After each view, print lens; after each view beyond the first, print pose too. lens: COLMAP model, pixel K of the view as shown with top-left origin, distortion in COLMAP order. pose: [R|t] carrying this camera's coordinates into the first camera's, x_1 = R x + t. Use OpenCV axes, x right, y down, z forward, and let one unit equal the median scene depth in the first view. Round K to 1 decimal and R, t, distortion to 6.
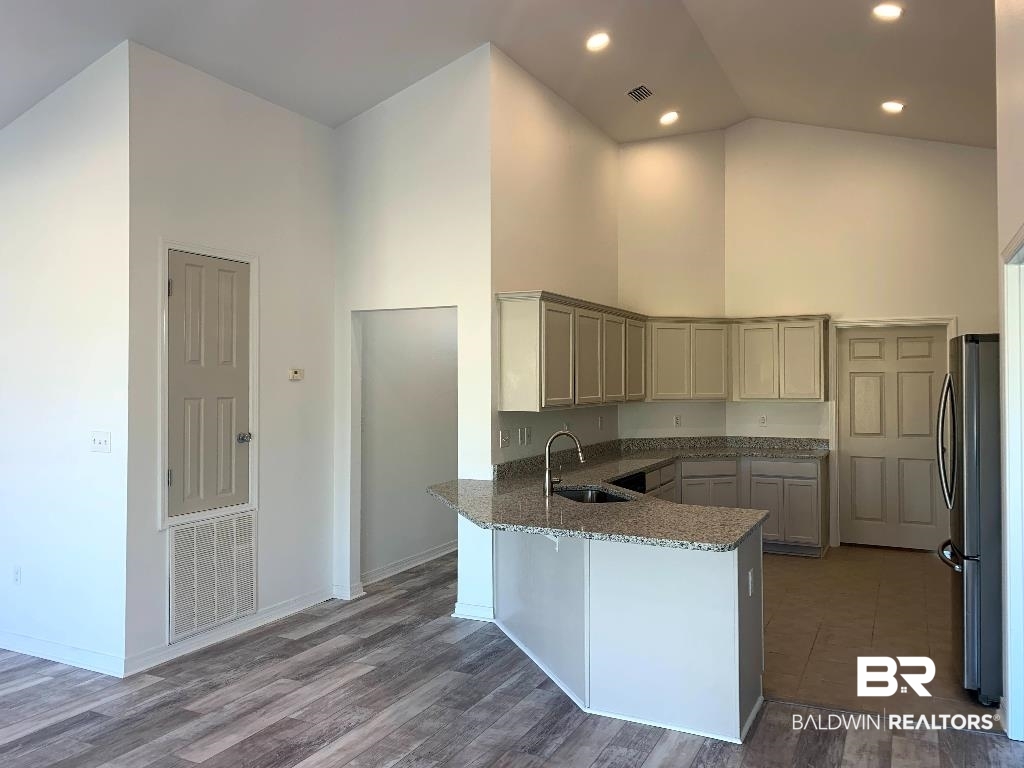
lens RADIAL K [[777.7, 0, 512.0], [0, 777.7, 384.0], [0, 0, 1]] dist [0.011420, -0.013833]
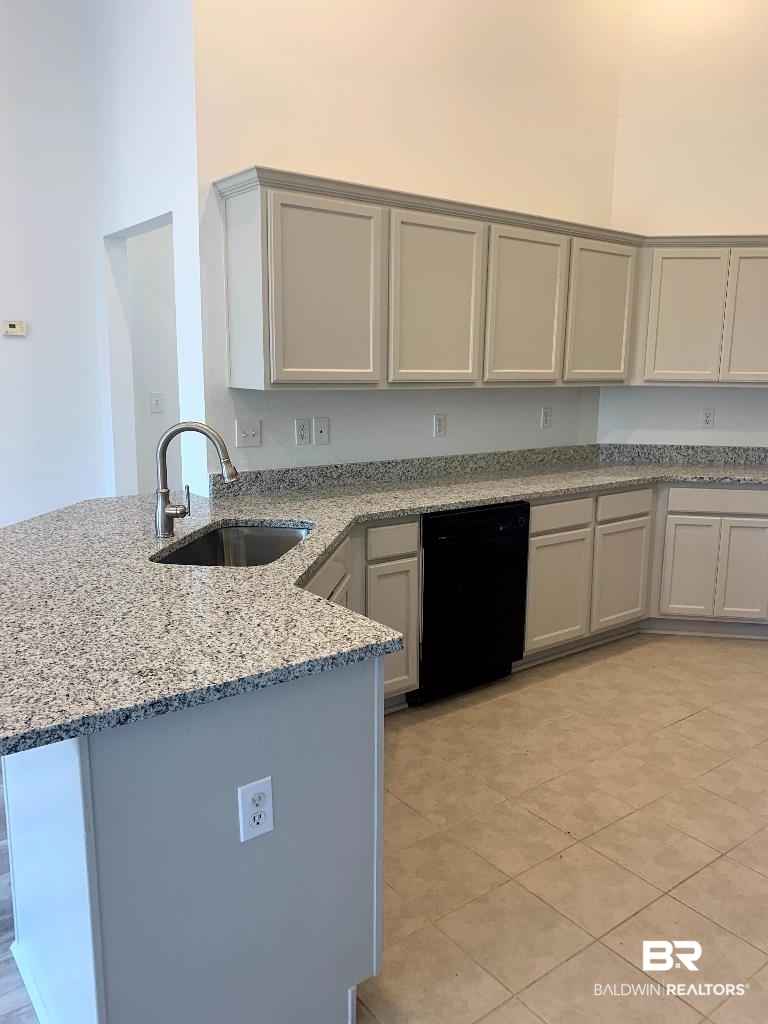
lens RADIAL K [[777.7, 0, 384.5], [0, 777.7, 517.6], [0, 0, 1]] dist [0.011420, -0.013833]
pose [[0.901647, 0.097409, -0.421361, 0.438272], [-0.017096, 0.981571, 0.190334, 0.020083], [0.432135, -0.164410, 0.886695, 0.590186]]
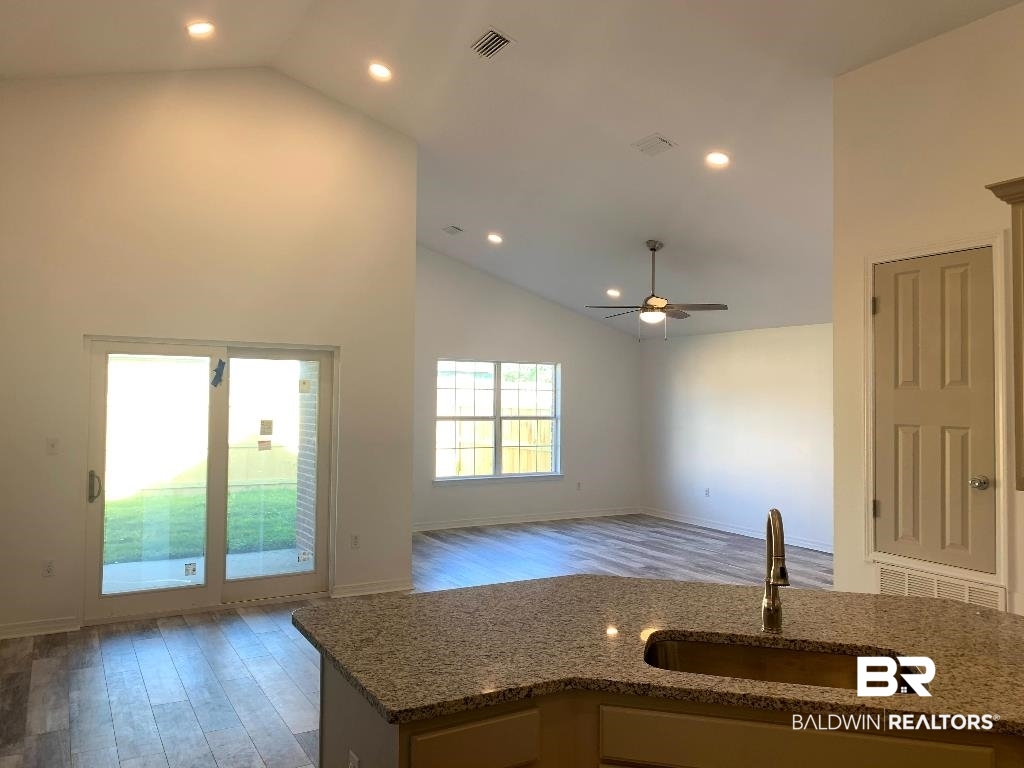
lens RADIAL K [[777.7, 0, 512.0], [0, 777.7, 384.0], [0, 0, 1]] dist [0.011420, -0.013833]
pose [[-0.546788, -0.015435, -0.837129, 0.590299], [-0.008749, 0.999881, -0.012721, -0.012971], [0.837226, 0.000368, -0.546857, 1.173822]]
